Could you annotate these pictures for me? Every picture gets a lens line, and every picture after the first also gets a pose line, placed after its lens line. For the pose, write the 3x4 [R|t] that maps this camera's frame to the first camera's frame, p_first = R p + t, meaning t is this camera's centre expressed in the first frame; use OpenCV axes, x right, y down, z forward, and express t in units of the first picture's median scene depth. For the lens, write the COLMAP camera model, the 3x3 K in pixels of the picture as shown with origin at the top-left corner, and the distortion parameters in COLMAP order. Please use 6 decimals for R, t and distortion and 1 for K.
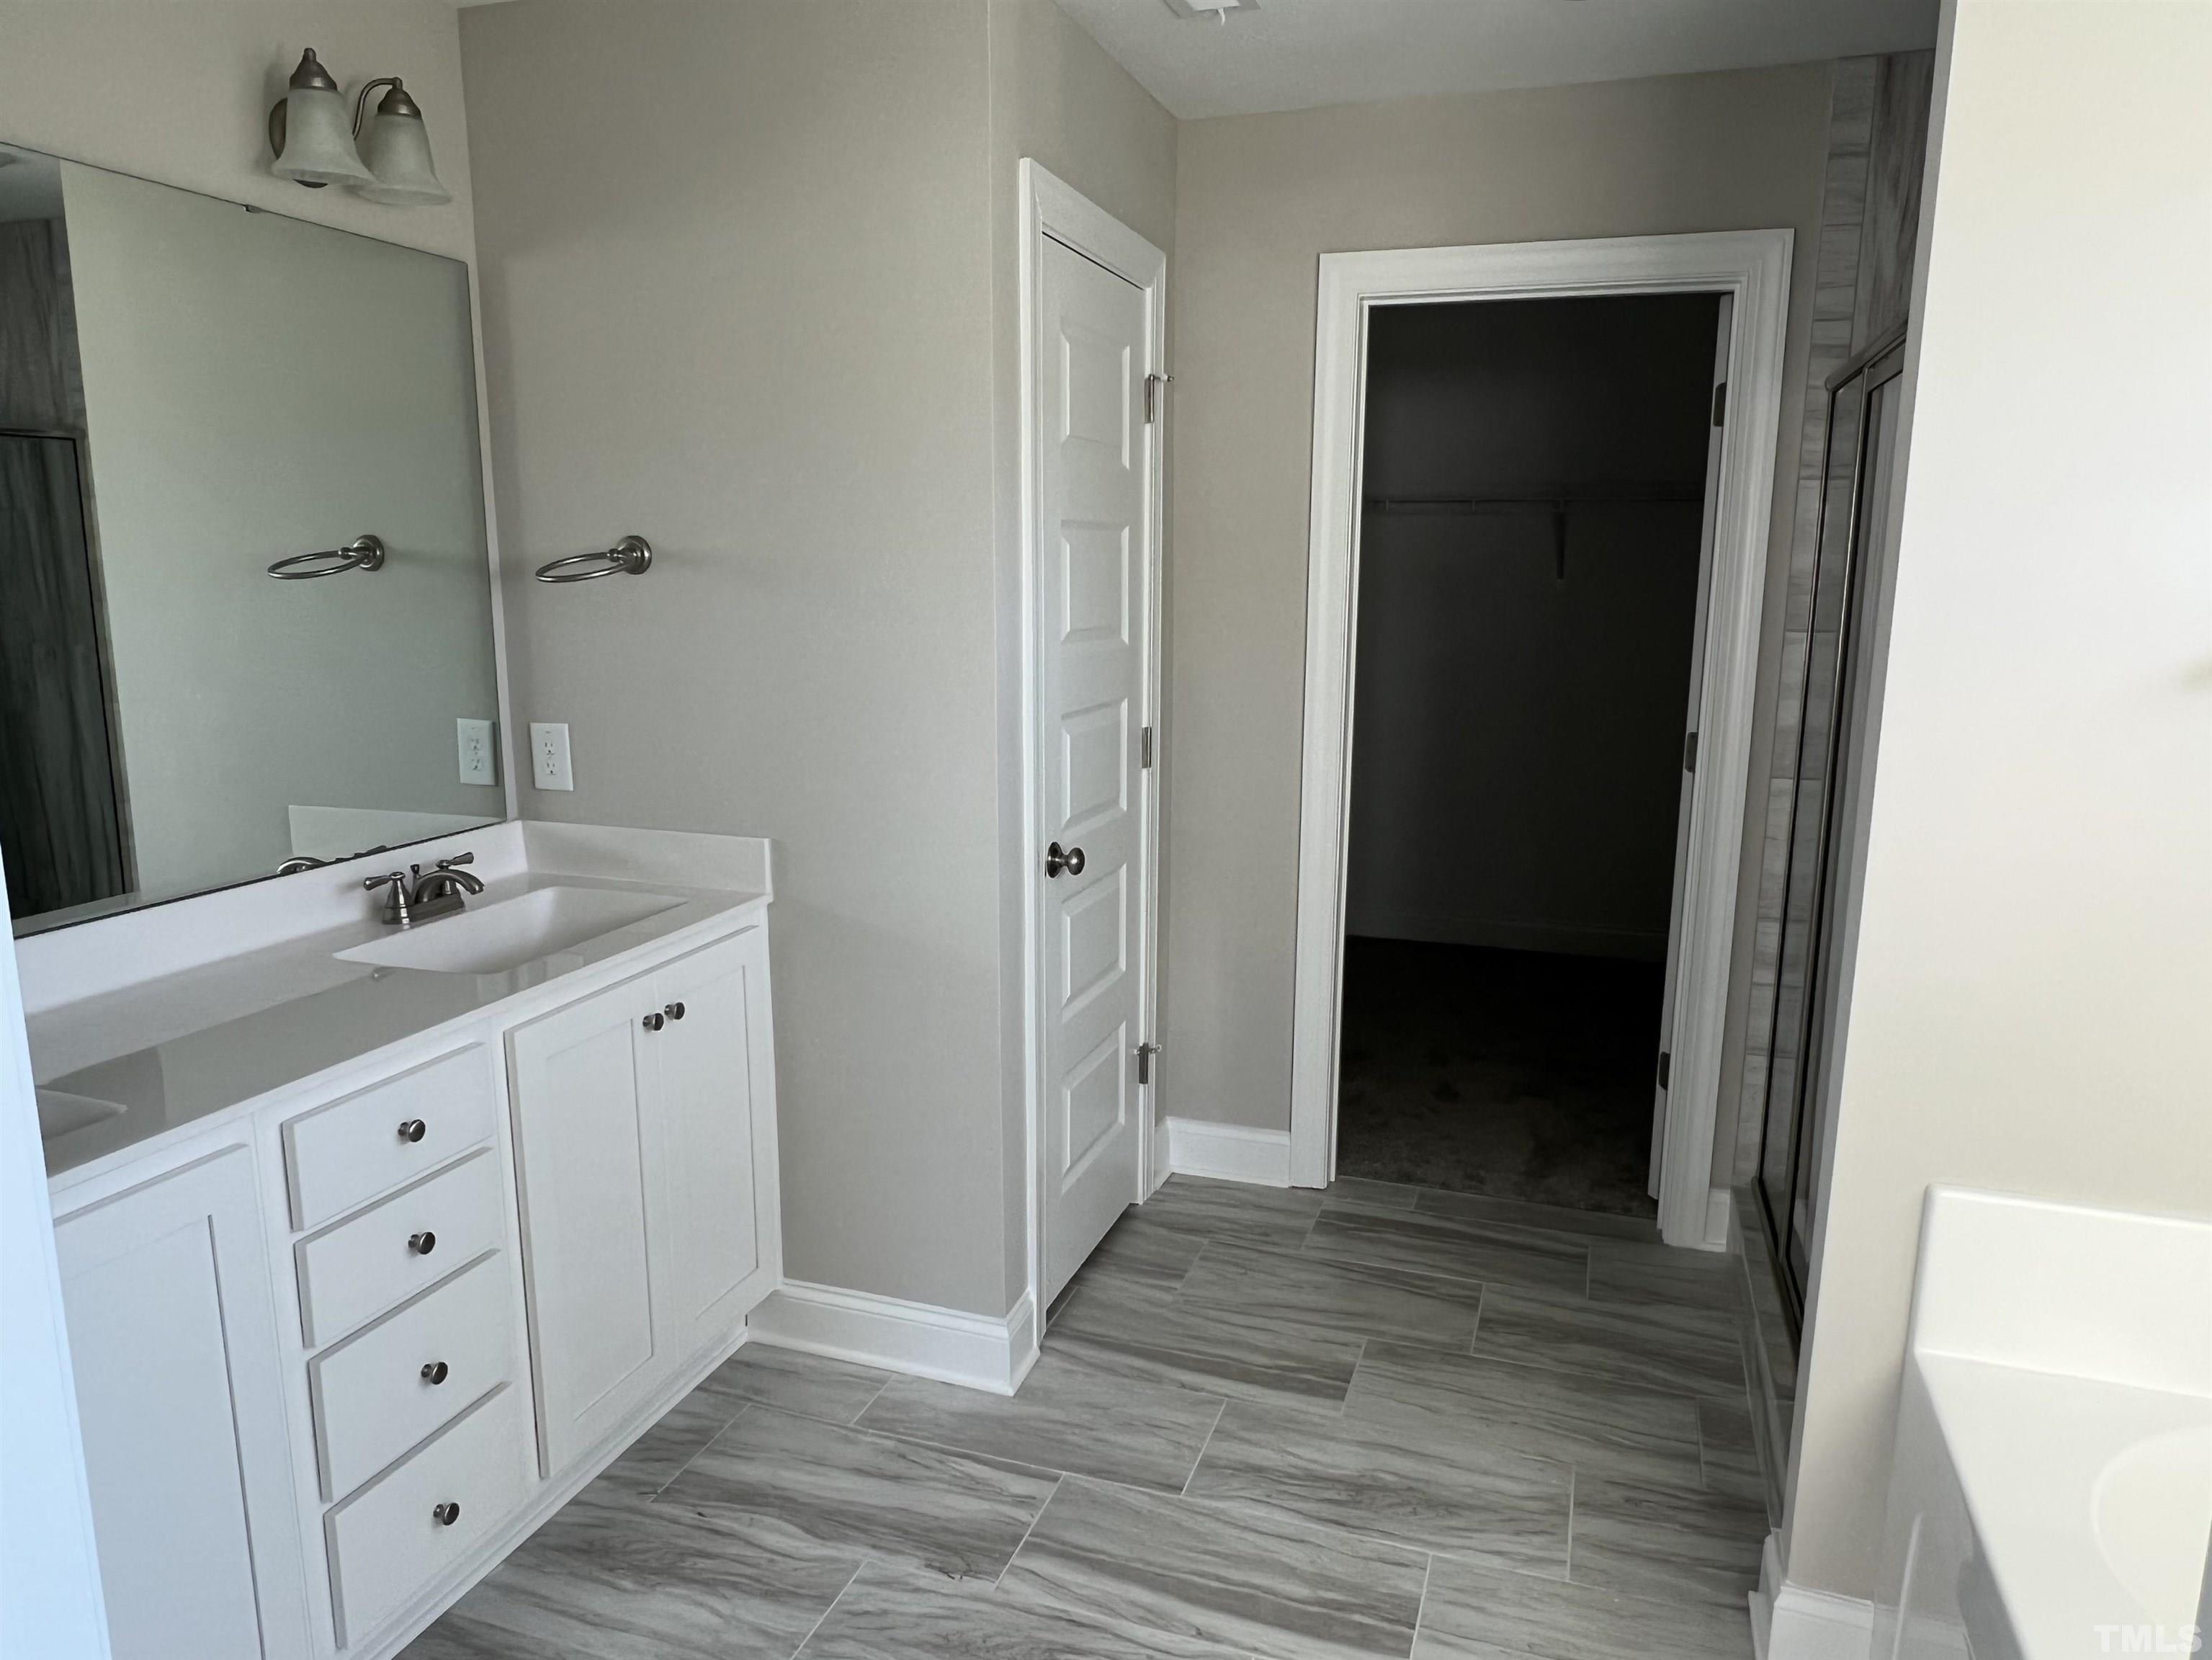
lens RADIAL K [[1437.0, 0, 1098.0], [0, 1437.0, 837.0], [0, 0, 1]] dist [-0.010898, -0.000561]
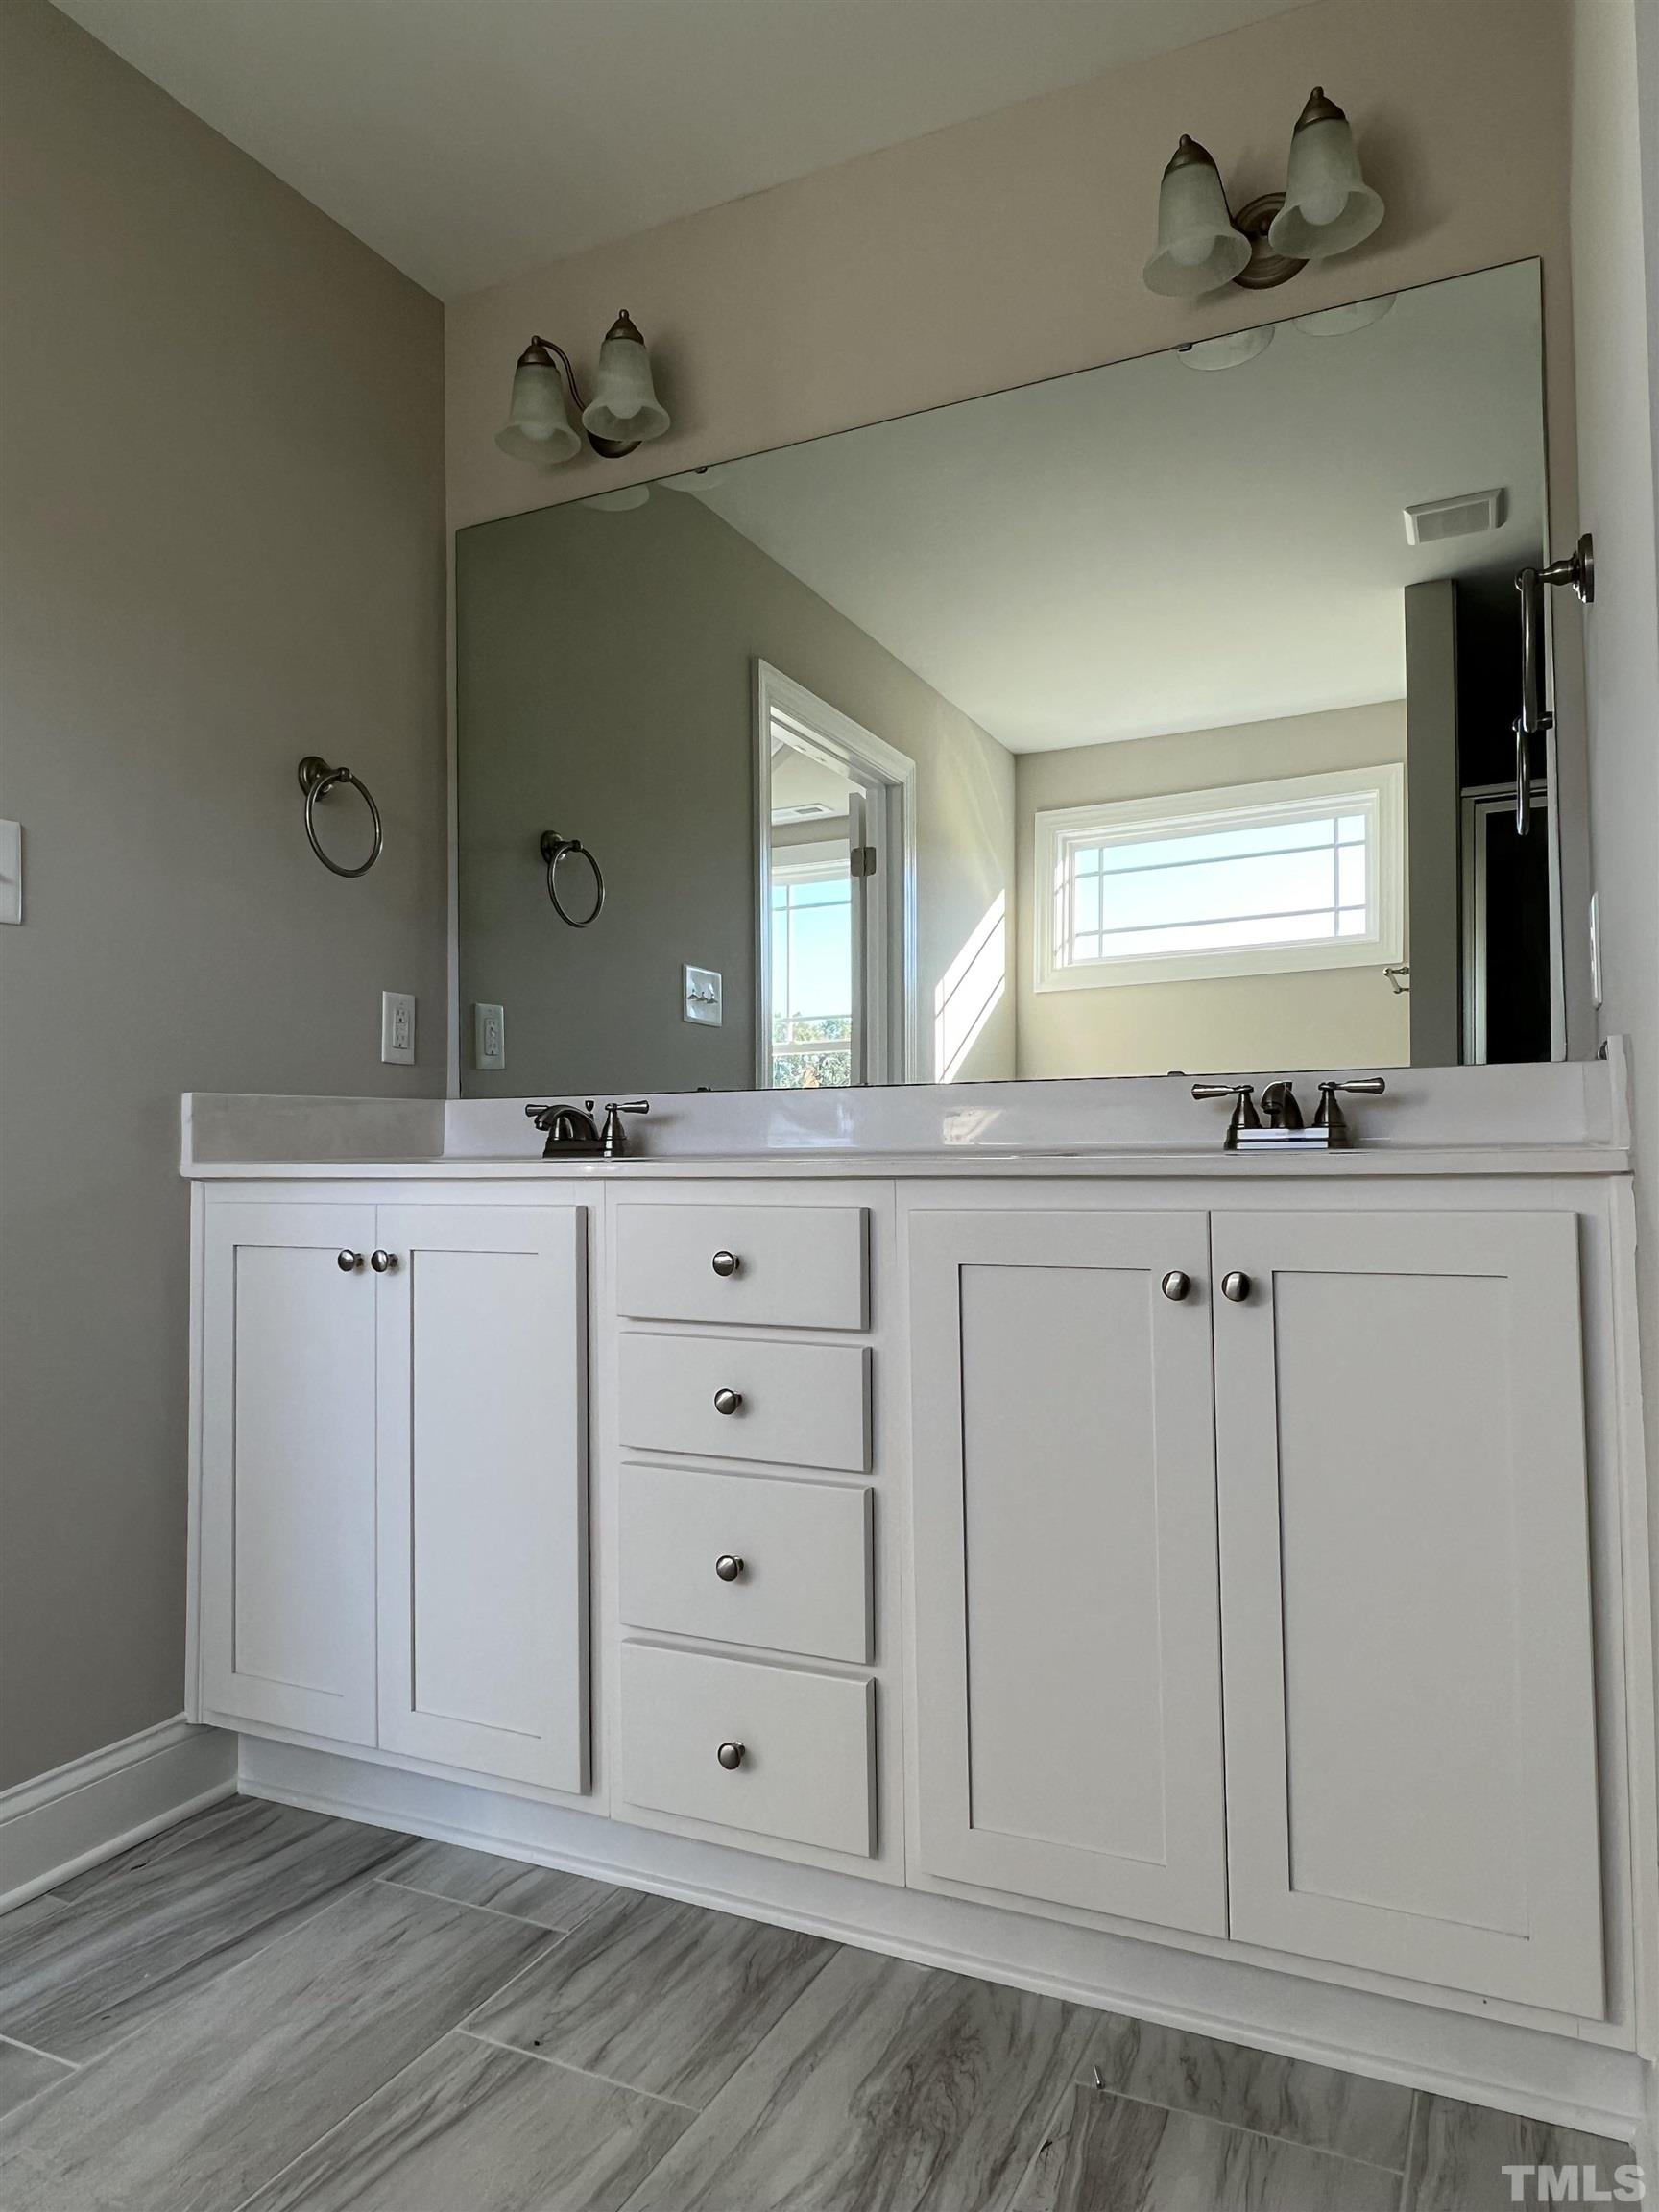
lens RADIAL K [[1436.8, 0, 831.3], [0, 1436.8, 1109.3], [0, 0, 1]] dist [-0.010898, -0.000561]
pose [[-0.128134, -0.035547, -0.991120, 0.338039], [-0.166905, 0.985877, -0.013781, 0.100317], [0.977612, 0.163657, -0.132258, 1.017186]]
